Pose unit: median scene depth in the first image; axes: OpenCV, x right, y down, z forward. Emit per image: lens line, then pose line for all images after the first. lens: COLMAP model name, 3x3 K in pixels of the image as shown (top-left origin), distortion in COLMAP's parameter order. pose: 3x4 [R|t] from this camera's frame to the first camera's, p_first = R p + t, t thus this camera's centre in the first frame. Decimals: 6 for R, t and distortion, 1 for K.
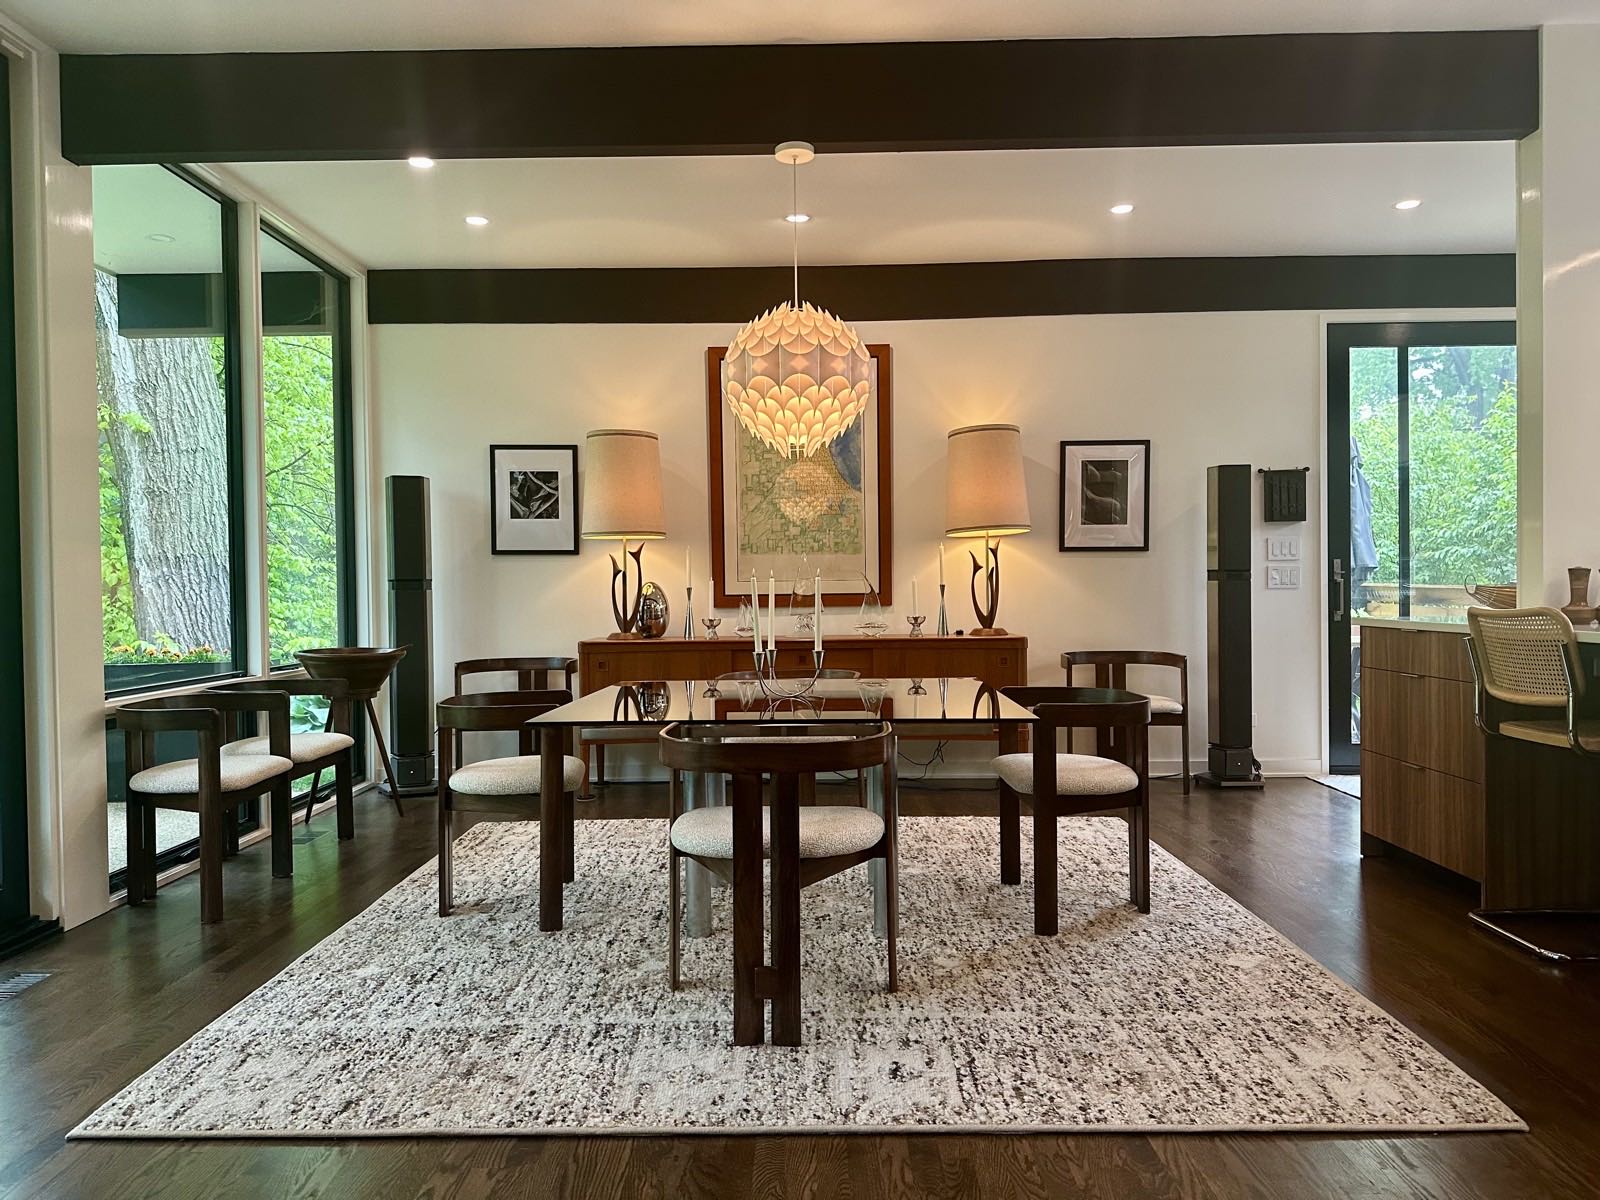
lens RADIAL K [[1119.7, 0, 800.0], [0, 1119.7, 600.0], [0, 0, 1]] dist [0.077975, -0.113072]
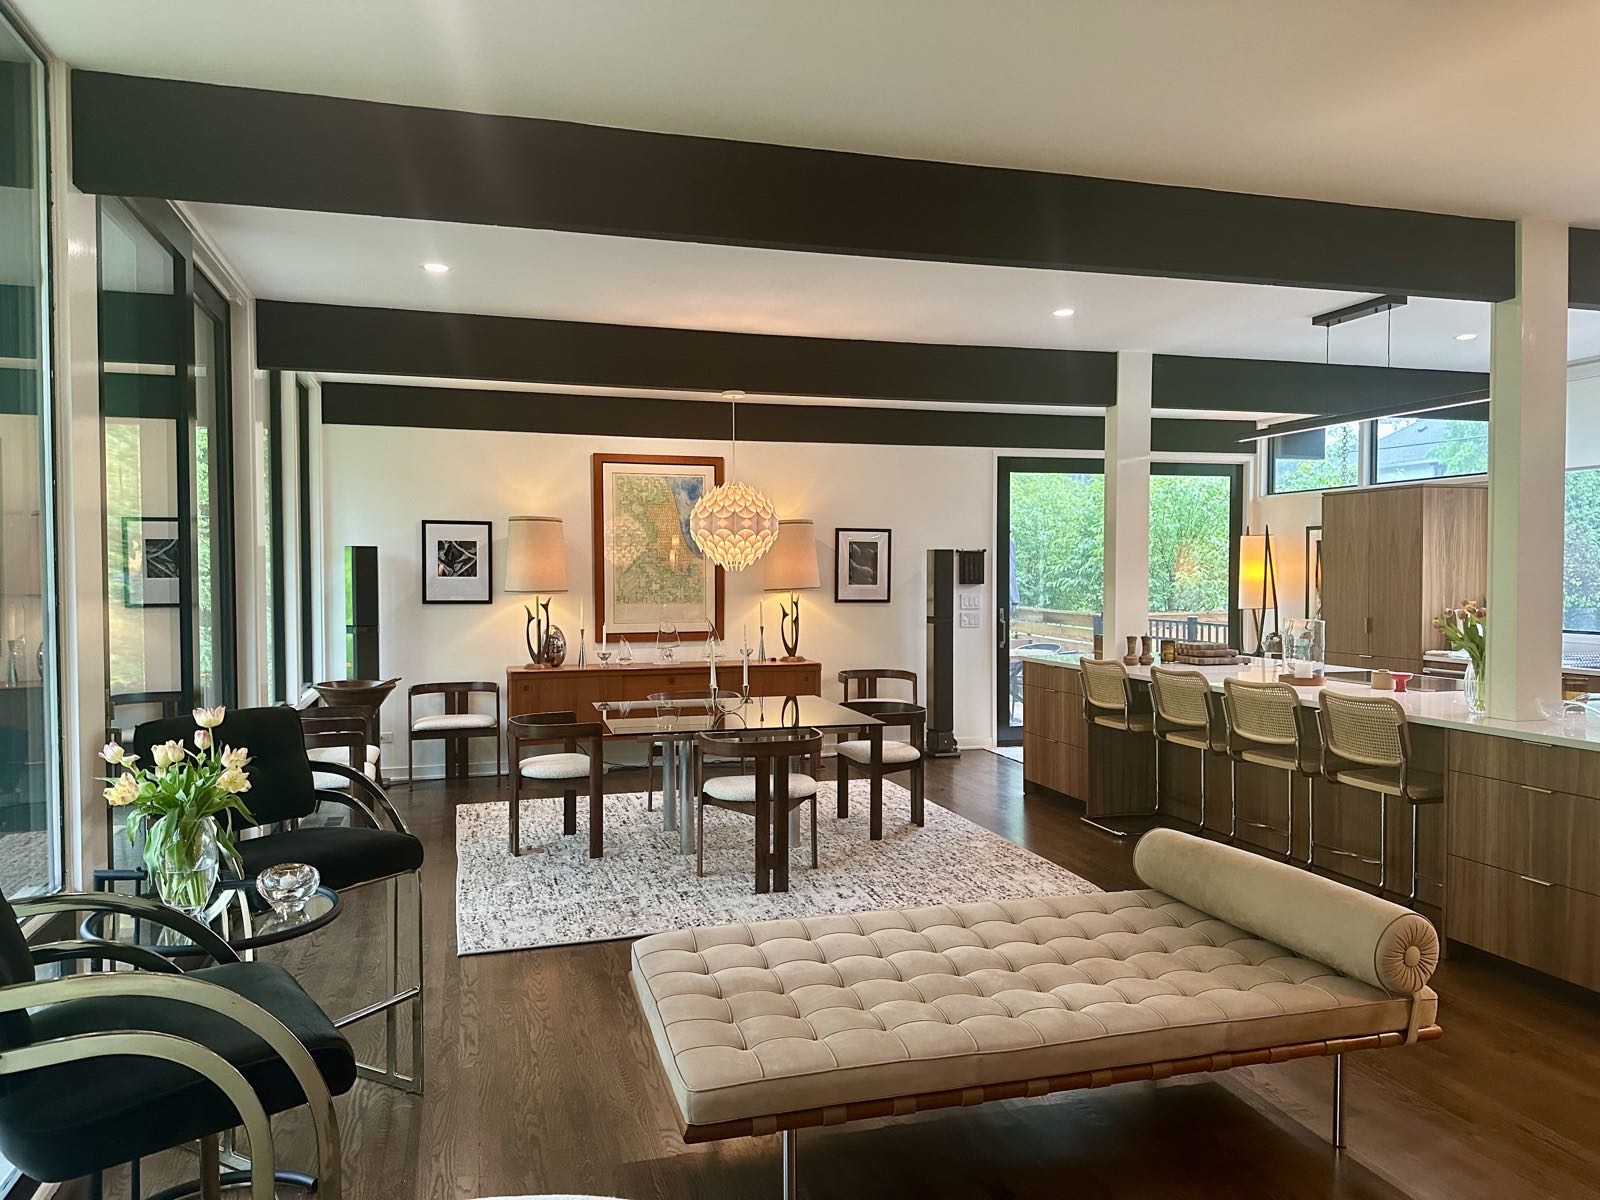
lens RADIAL K [[1123.1, 0, 800.0], [0, 1123.1, 600.0], [0, 0, 1]] dist [0.085431, 0.000054]
pose [[0.955295, 0.001615, 0.295649, -0.259565], [-0.005276, 0.999919, 0.011588, -0.066060], [-0.295606, -0.012629, 0.955226, -0.413450]]
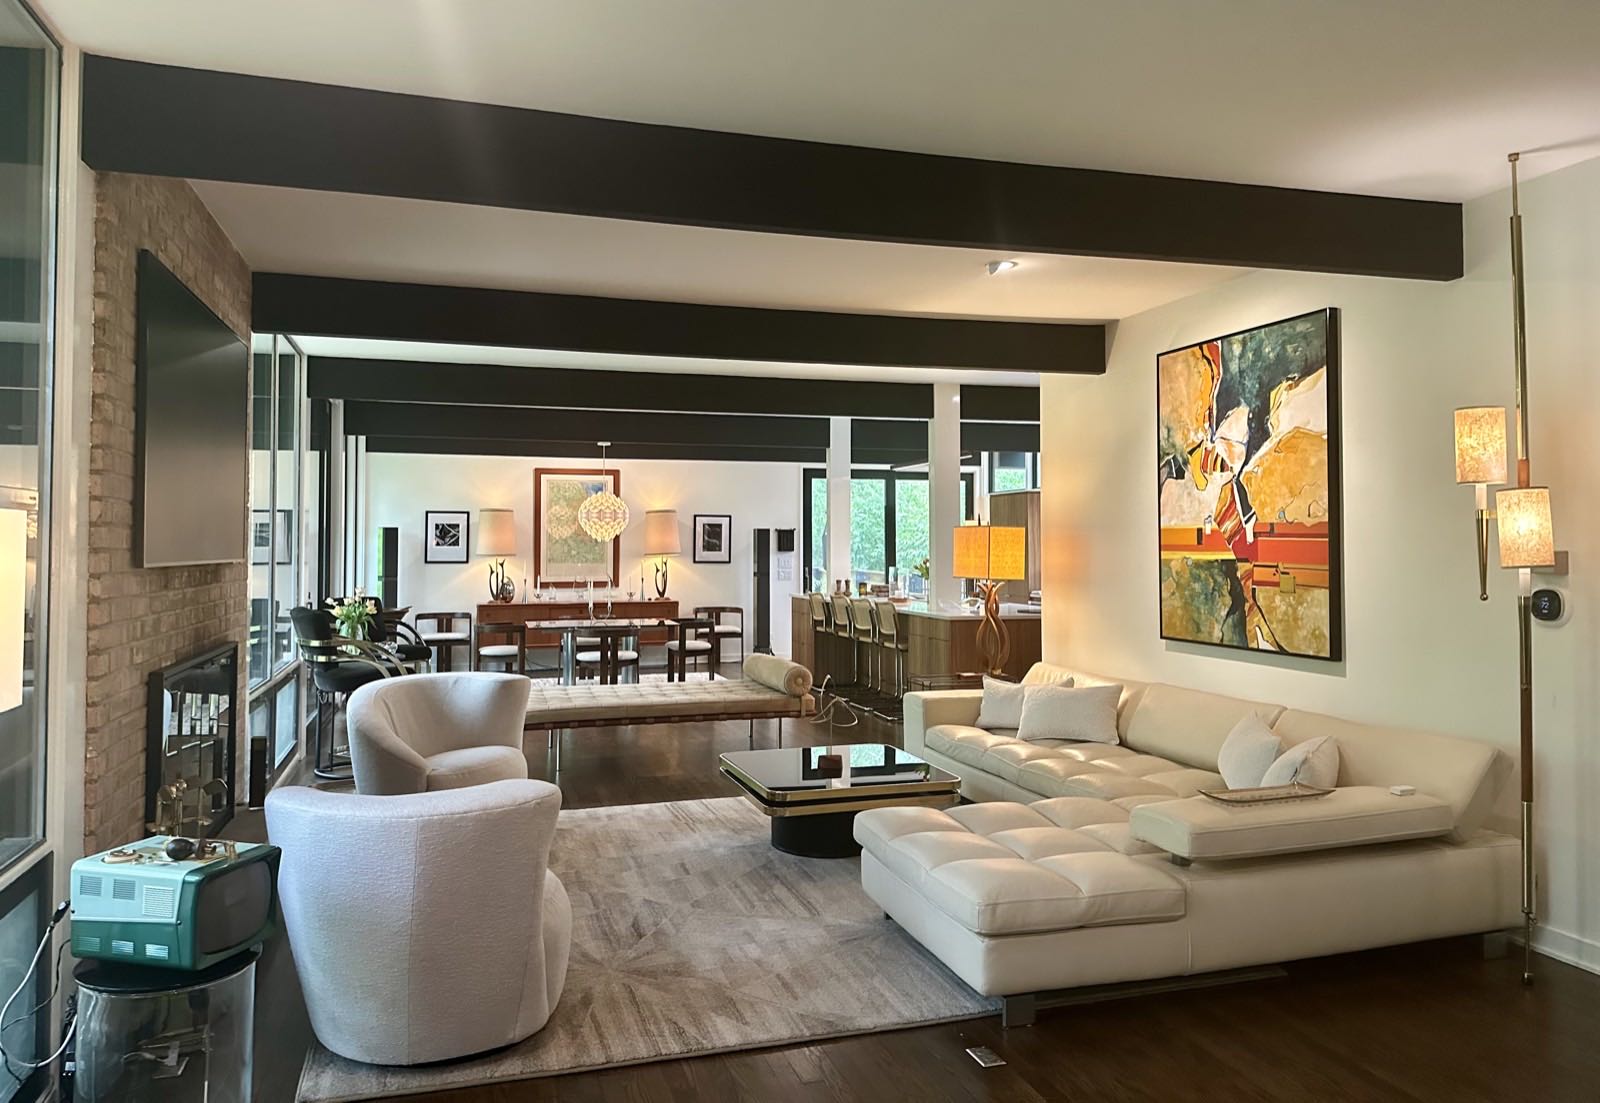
lens RADIAL K [[1123.3, 0, 803.3], [0, 1123.3, 501.4], [0, 0, 1]] dist [0.060817, -0.000423]
pose [[0.953806, 0.021761, 0.299635, -0.249921], [-0.005670, 0.998499, -0.054467, -0.047022], [-0.300371, 0.050252, 0.952498, -1.287757]]
